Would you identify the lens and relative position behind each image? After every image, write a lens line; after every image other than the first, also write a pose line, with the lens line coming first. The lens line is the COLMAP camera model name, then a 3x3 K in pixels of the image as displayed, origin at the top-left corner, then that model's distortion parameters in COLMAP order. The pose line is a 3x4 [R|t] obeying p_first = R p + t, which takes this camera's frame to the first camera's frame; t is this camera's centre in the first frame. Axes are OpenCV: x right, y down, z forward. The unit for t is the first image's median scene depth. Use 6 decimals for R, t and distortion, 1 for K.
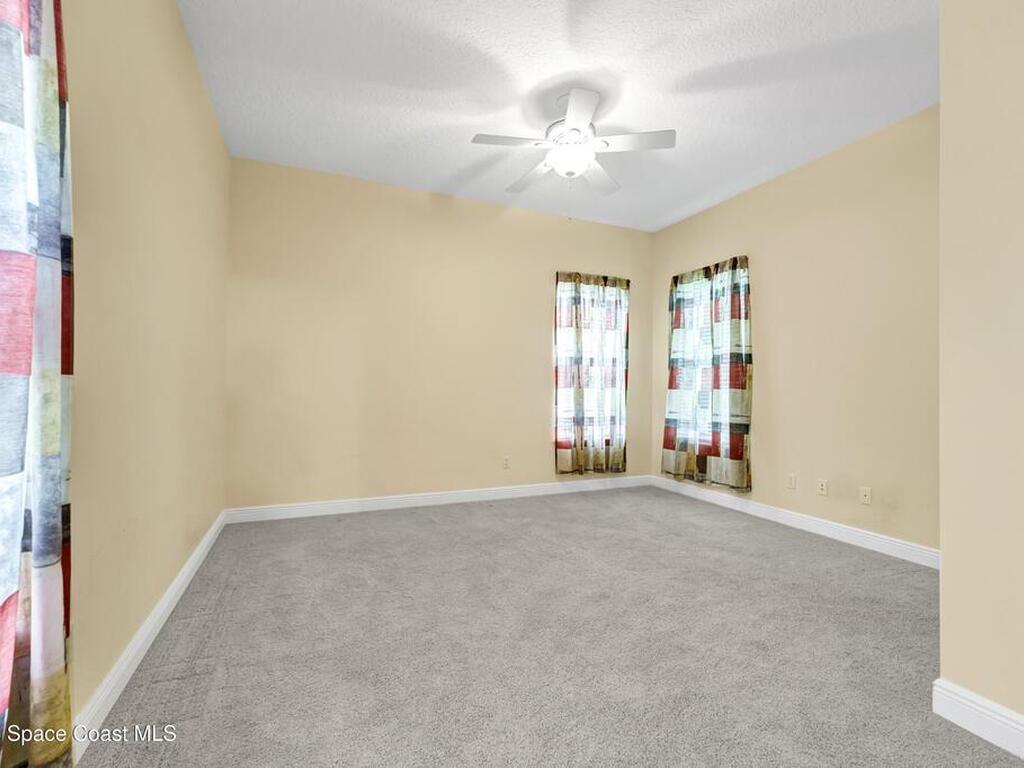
lens RADIAL K [[488.2, 0, 514.2], [0, 488.2, 387.4], [0, 0, 1]] dist [0.000559, -0.000429]
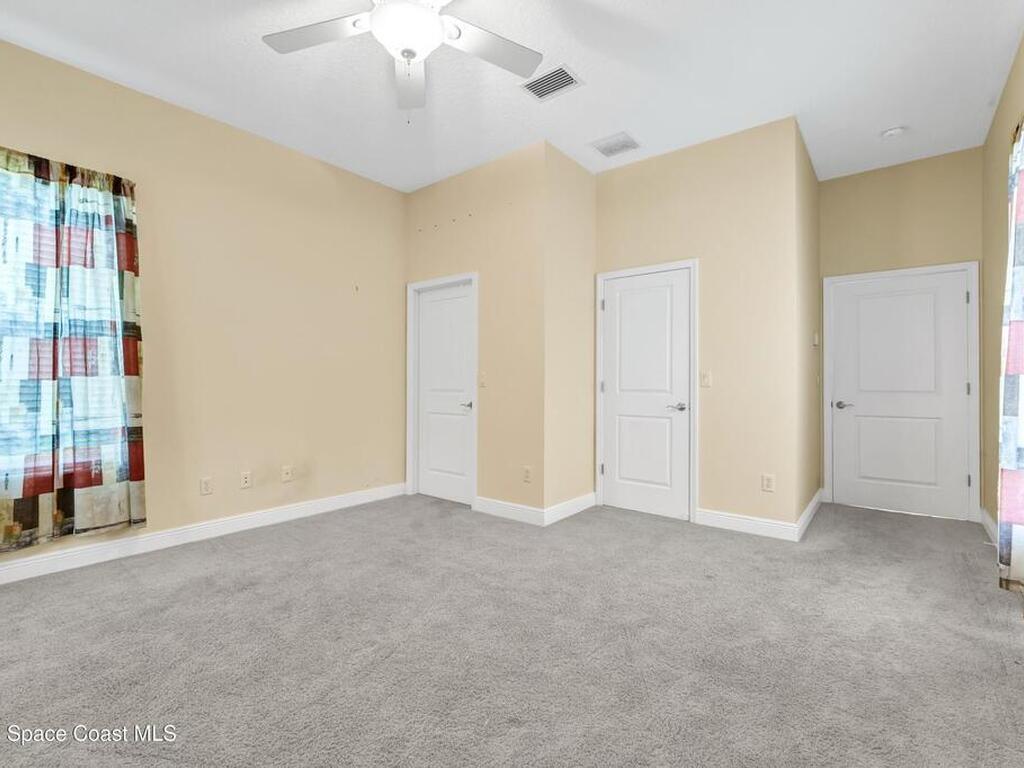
lens RADIAL K [[475.1, 0, 512.3], [0, 475.1, 382.4], [0, 0, 1]] dist [-0.003276, -0.000765]
pose [[-0.481877, -0.008455, 0.876198, -0.369748], [-0.009610, 0.999944, 0.004363, 0.003707], [-0.876186, -0.006318, -0.481931, 0.845075]]
